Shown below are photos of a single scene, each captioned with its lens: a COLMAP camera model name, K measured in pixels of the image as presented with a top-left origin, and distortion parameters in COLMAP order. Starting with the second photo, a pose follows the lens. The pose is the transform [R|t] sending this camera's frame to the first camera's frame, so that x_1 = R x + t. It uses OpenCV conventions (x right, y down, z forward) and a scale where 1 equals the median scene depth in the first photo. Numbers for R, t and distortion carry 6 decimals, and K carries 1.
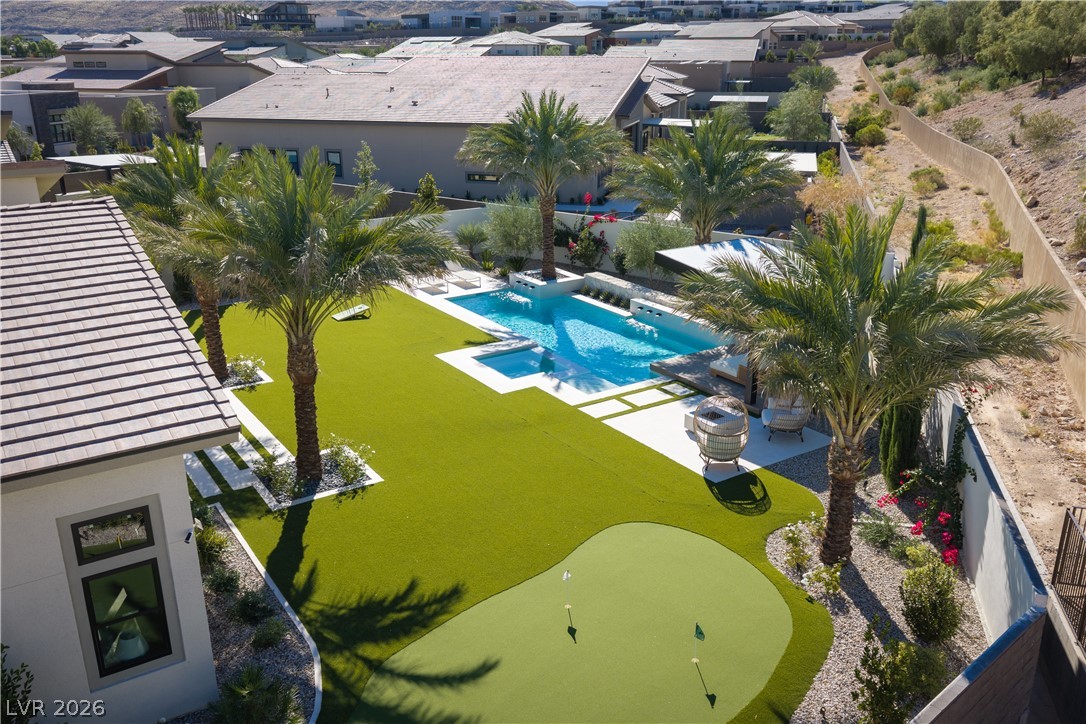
lens RADIAL K [[888.5, 0, 547.3], [0, 888.5, 362.3], [0, 0, 1]] dist [0.000856, -0.001482]
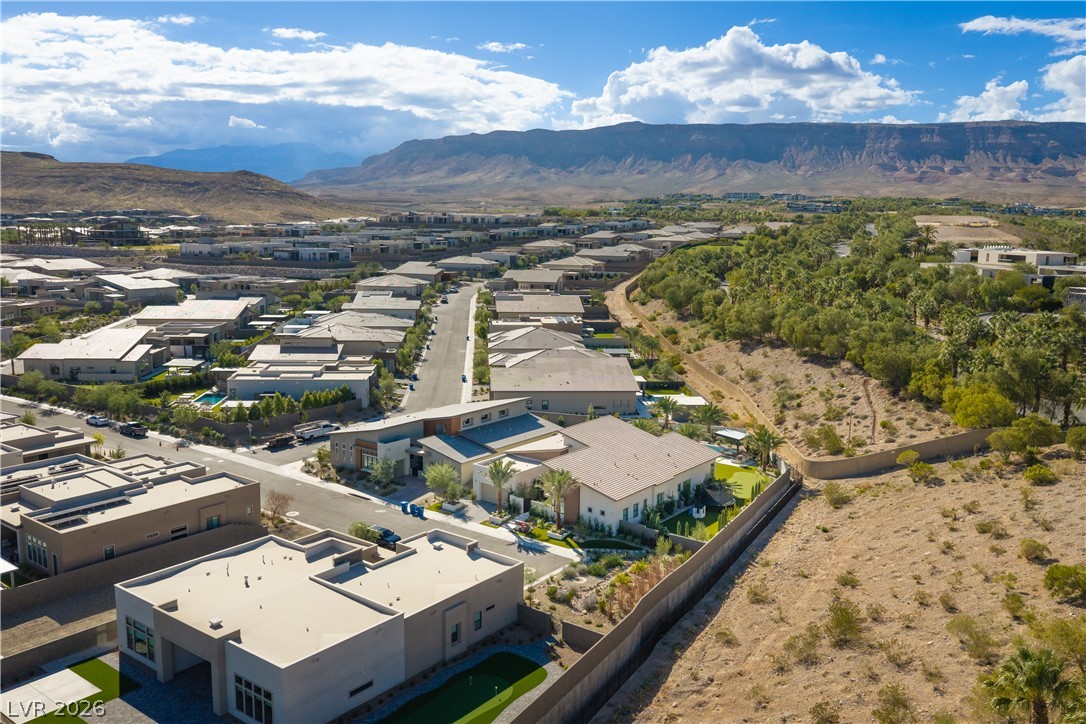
lens RADIAL K [[888.5, 0, 547.3], [0, 888.5, 362.3], [0, 0, 1]] dist [0.000856, -0.001482]
pose [[0.944542, -0.043897, 0.325443, -2.430154], [0.100248, 0.982263, -0.158463, 0.194076], [-0.312715, 0.182300, 0.932189, -3.579045]]
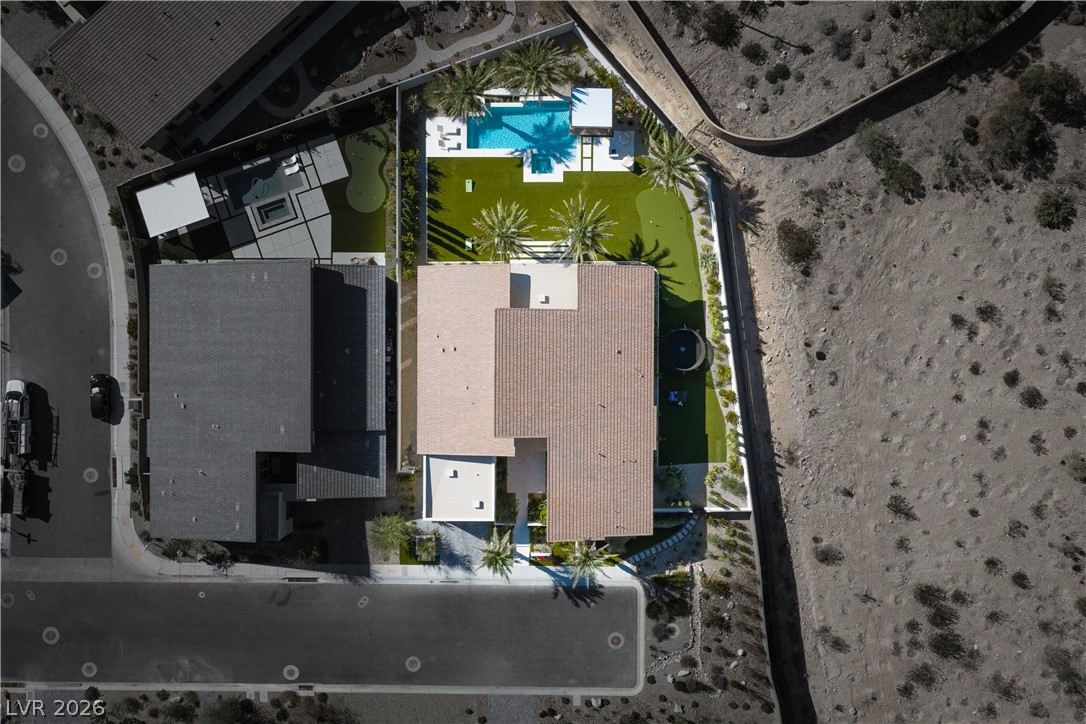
lens RADIAL K [[888.5, 0, 547.3], [0, 888.5, 362.3], [0, 0, 1]] dist [0.000856, -0.001482]
pose [[0.559559, -0.828578, -0.018753, -0.596698], [0.295188, 0.178102, 0.938693, -3.085849], [-0.774440, -0.530789, 0.344245, -0.576195]]
